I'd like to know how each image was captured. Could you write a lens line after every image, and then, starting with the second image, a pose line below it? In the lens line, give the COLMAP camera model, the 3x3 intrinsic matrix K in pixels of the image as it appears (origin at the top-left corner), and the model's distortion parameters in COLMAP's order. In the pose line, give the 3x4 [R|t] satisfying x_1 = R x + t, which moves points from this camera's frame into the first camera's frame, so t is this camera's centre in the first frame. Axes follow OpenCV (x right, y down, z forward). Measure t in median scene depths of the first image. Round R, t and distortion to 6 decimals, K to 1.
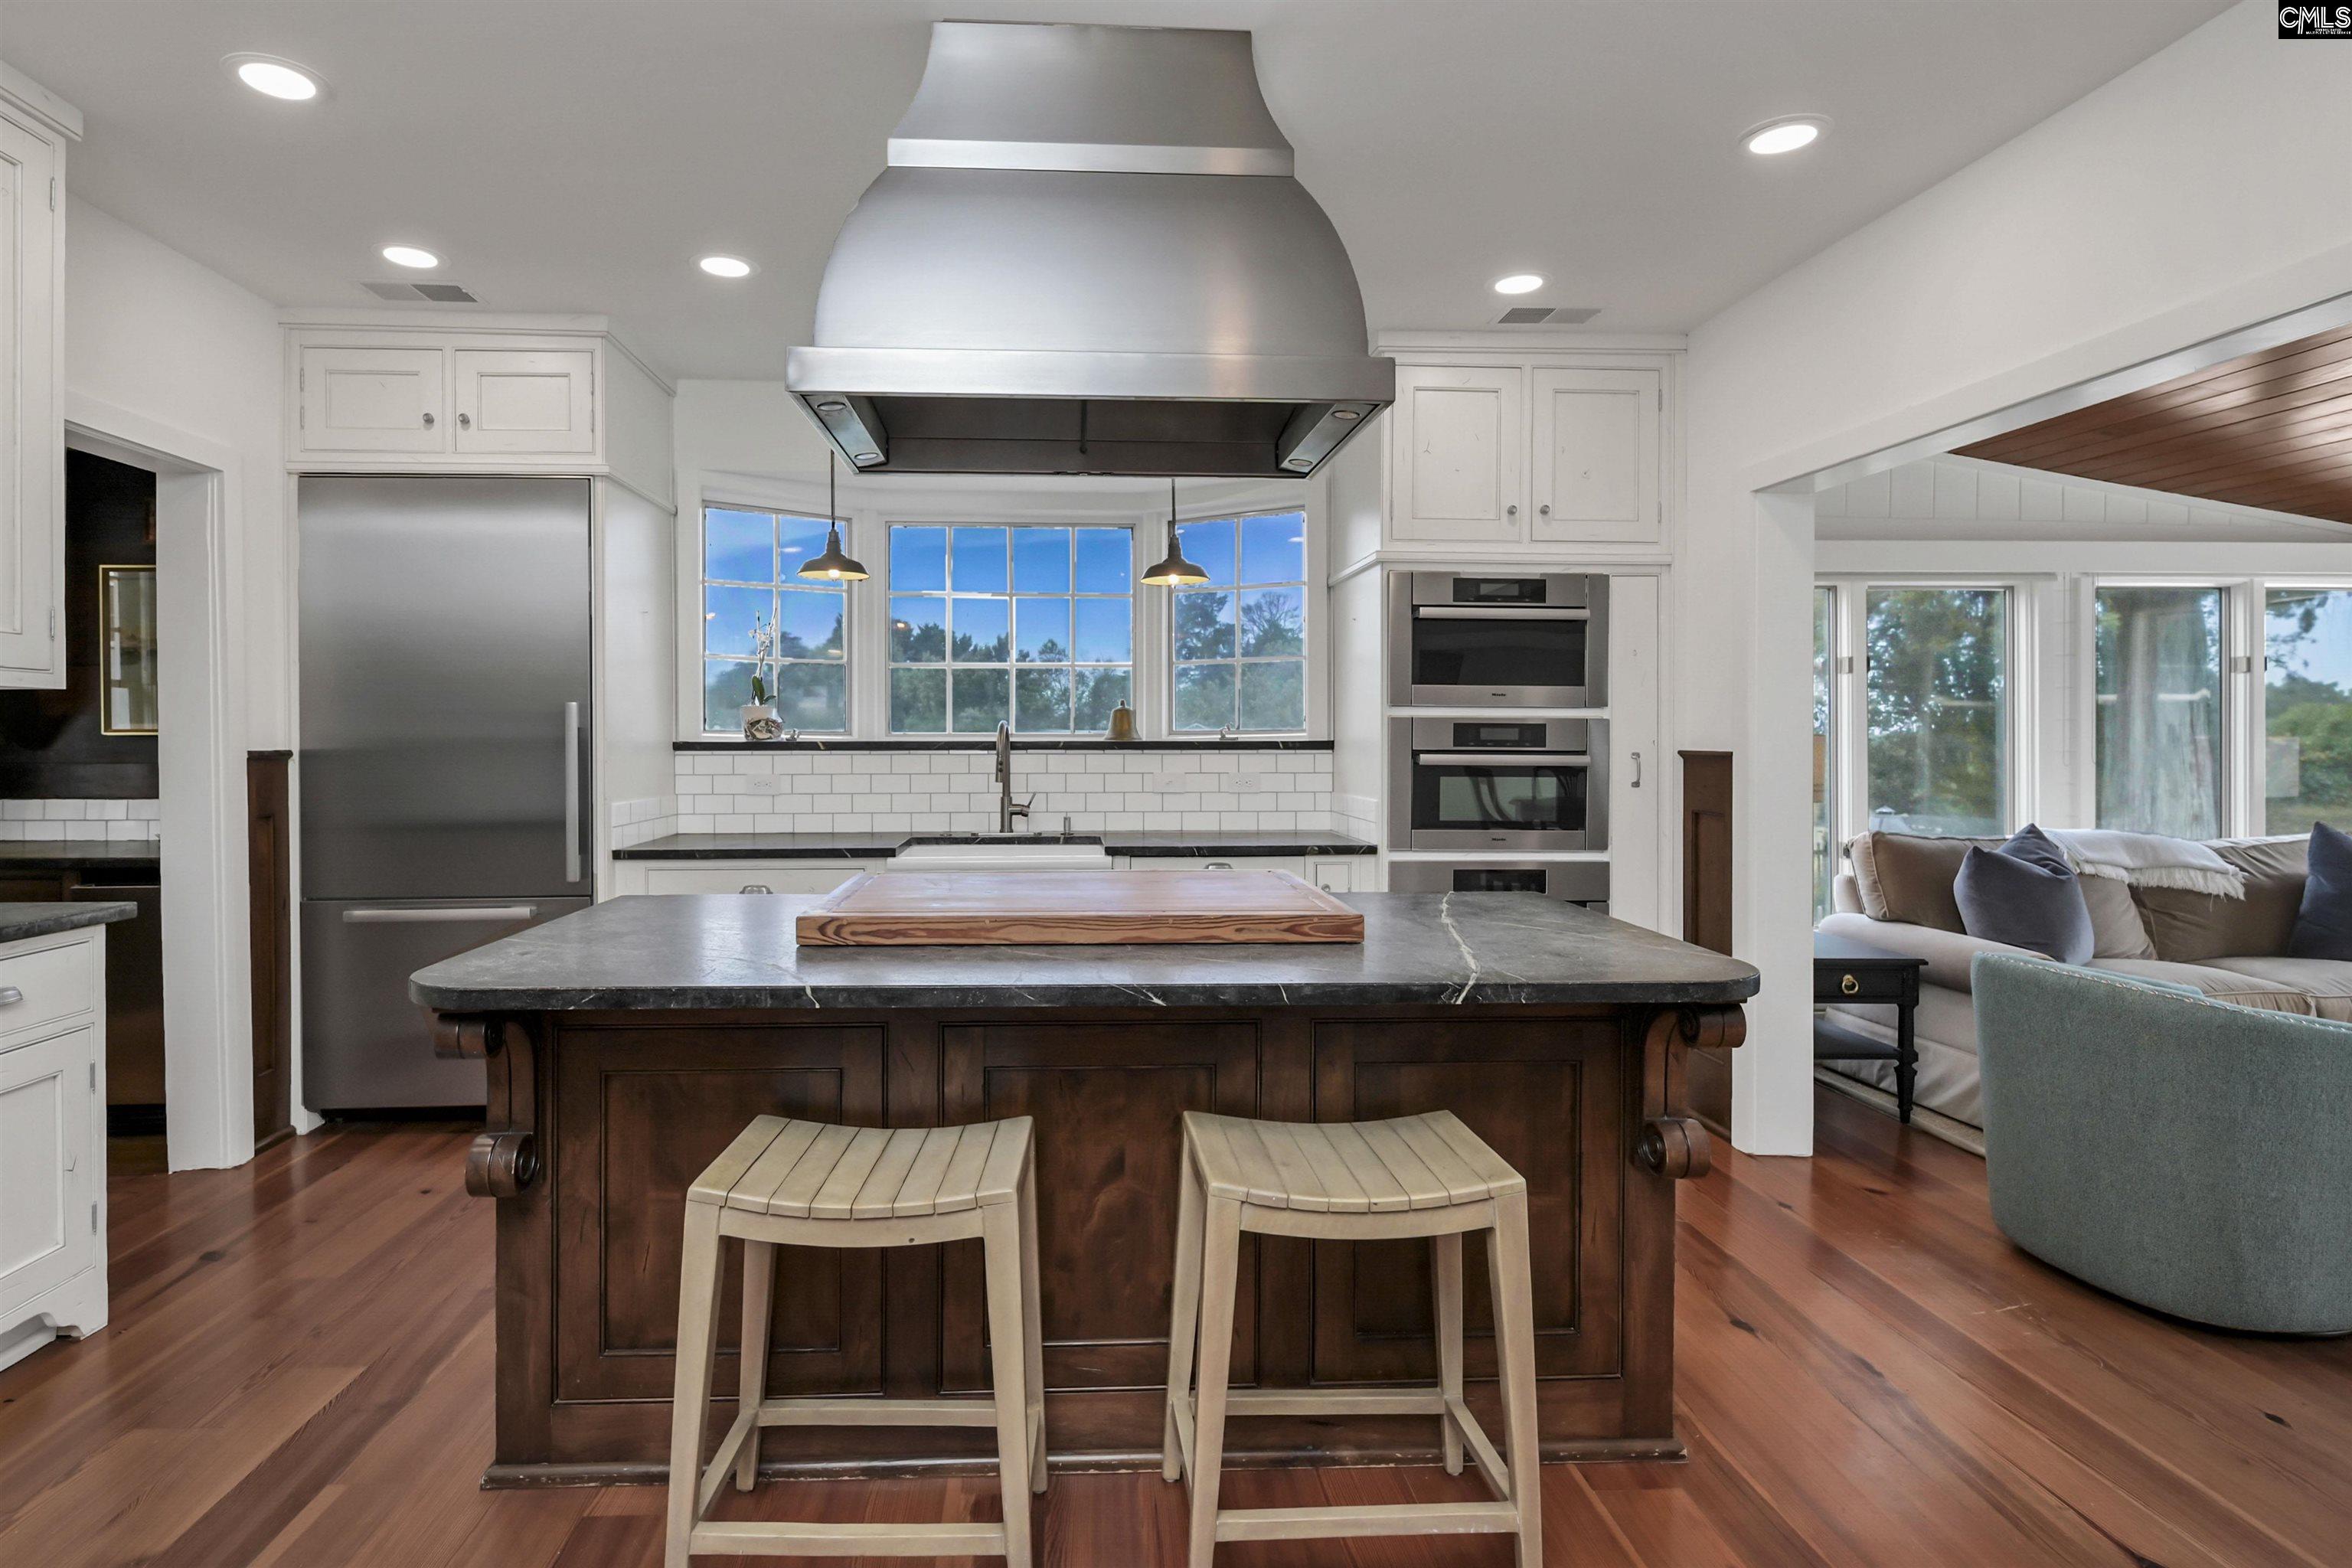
lens RADIAL K [[1185.9, 0, 1165.0], [0, 1185.9, 751.6], [0, 0, 1]] dist [-0.002763, -0.001300]
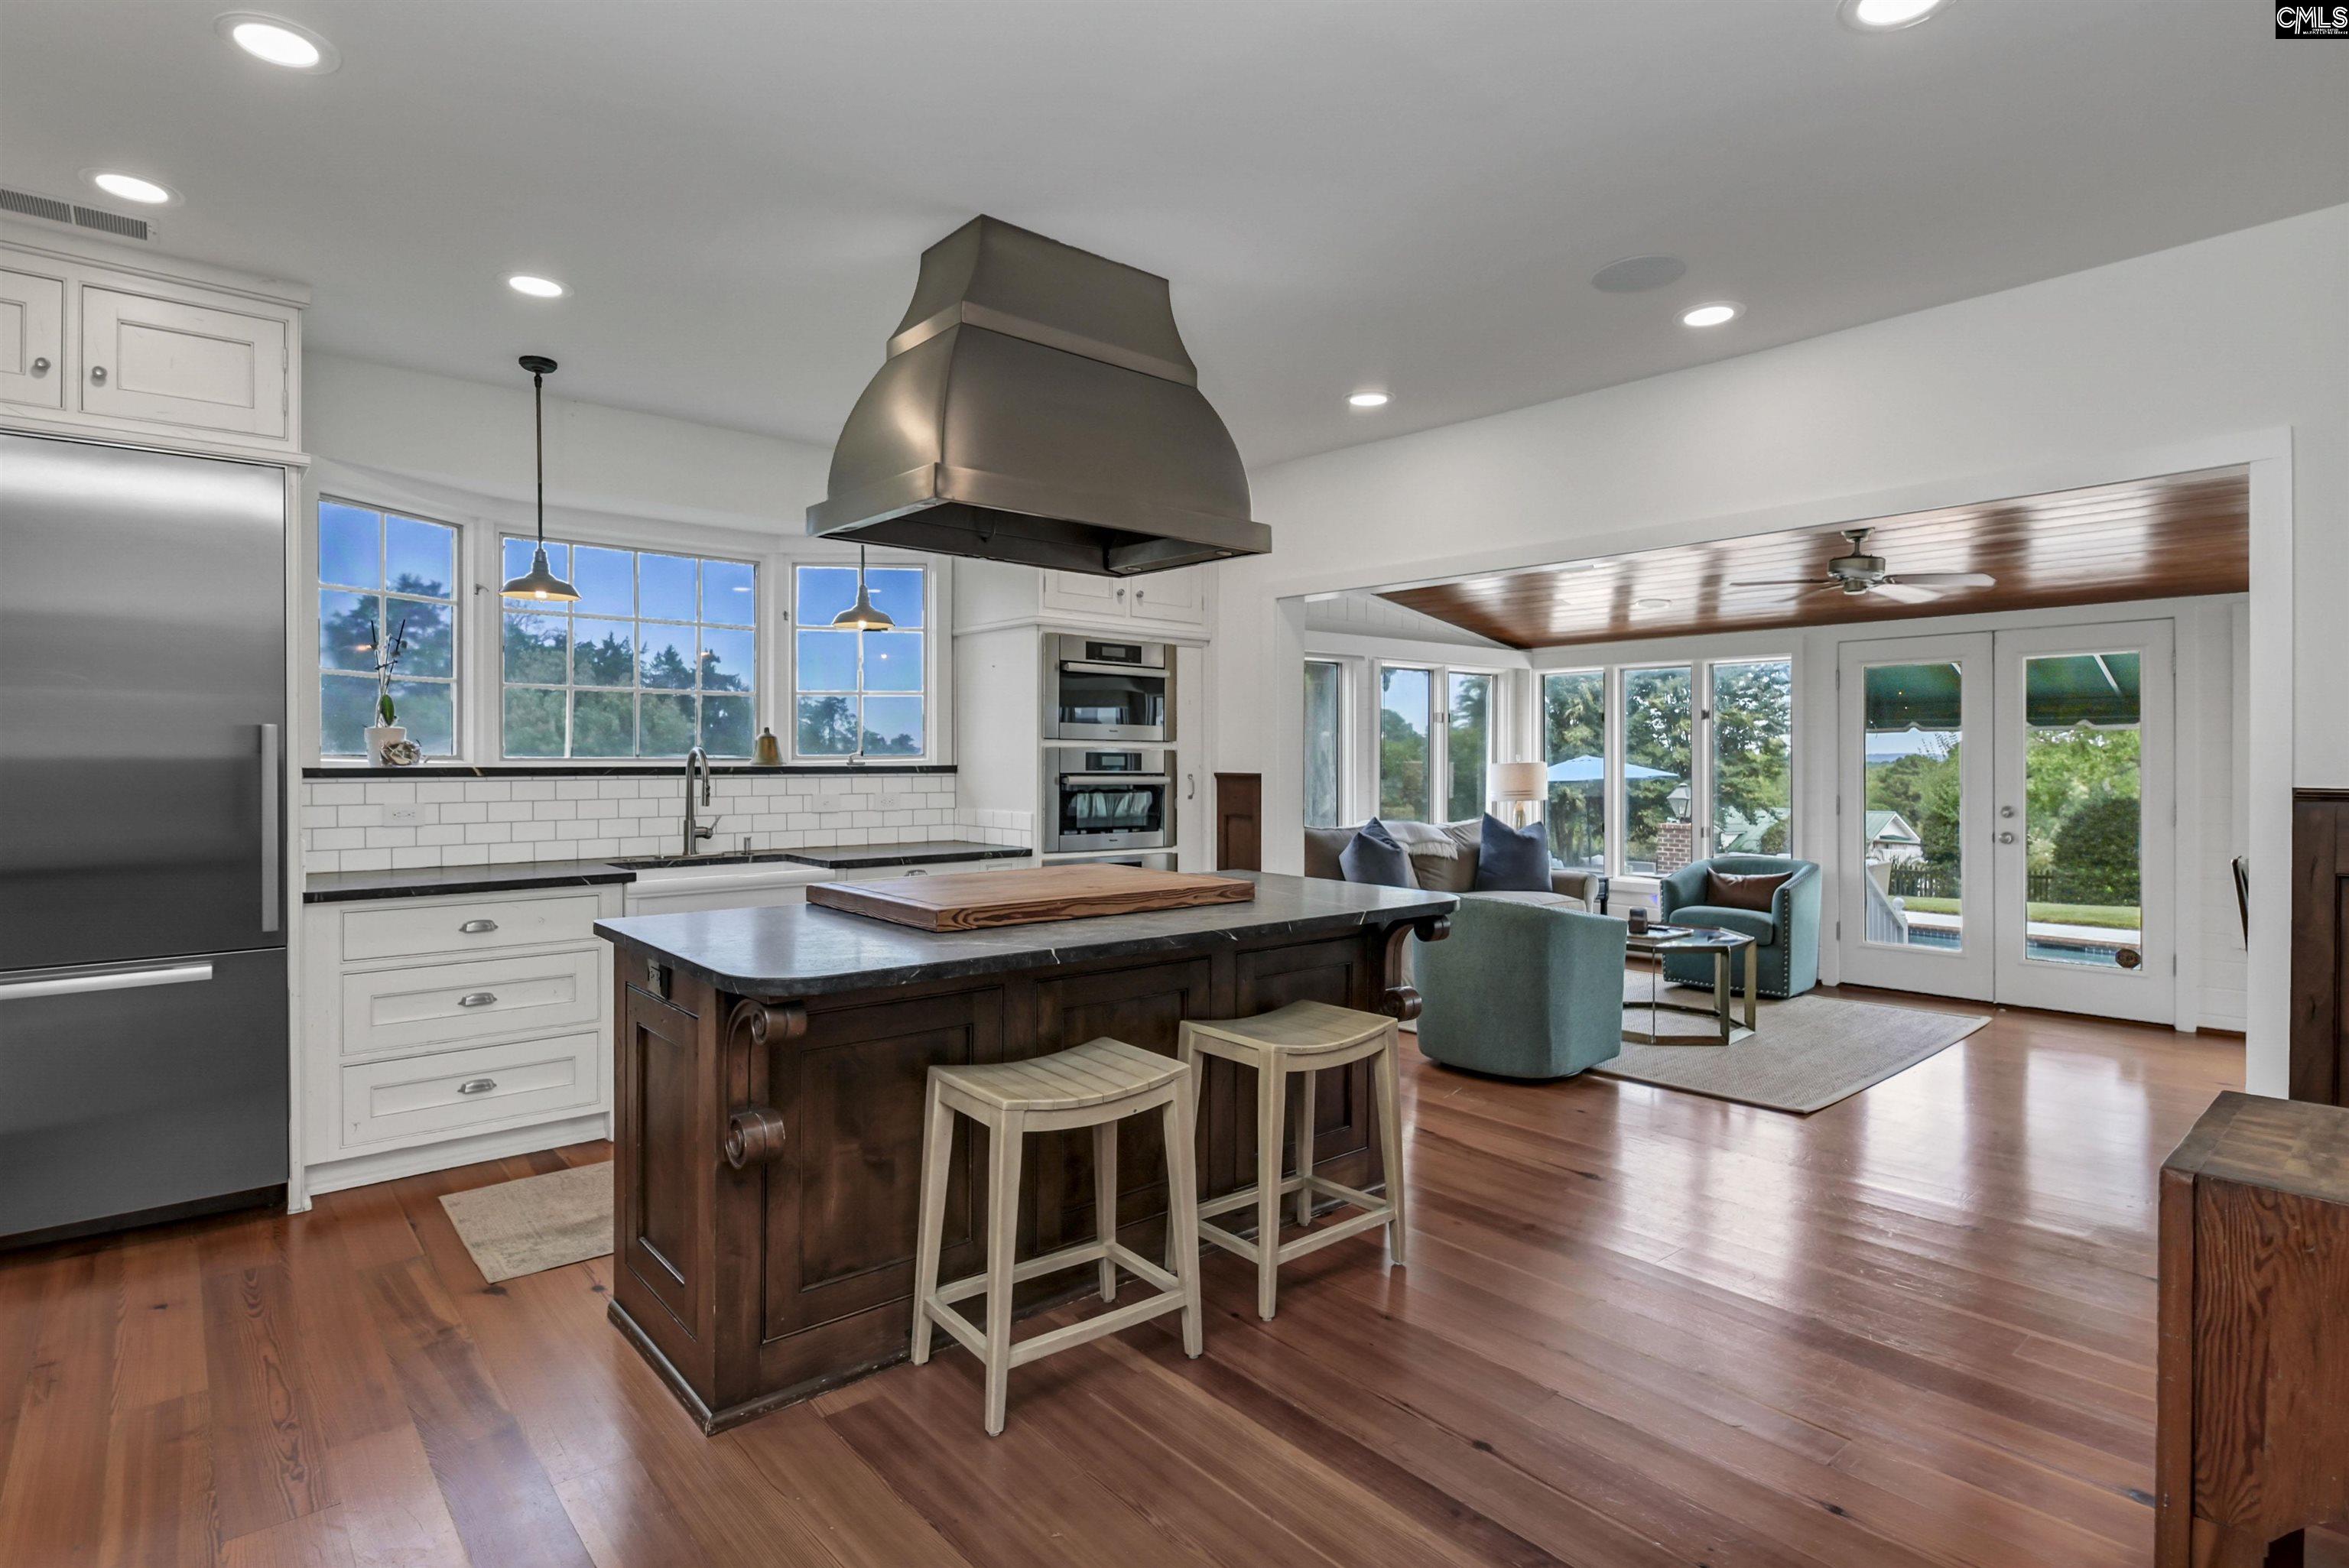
lens RADIAL K [[1184.3, 0, 1175.0], [0, 1184.3, 765.9], [0, 0, 1]] dist [-0.002763, -0.001300]
pose [[0.789249, -0.001991, 0.614070, -0.473671], [0.003740, 0.999992, -0.001566, -0.006518], [-0.614062, 0.003532, 0.789250, -0.086005]]
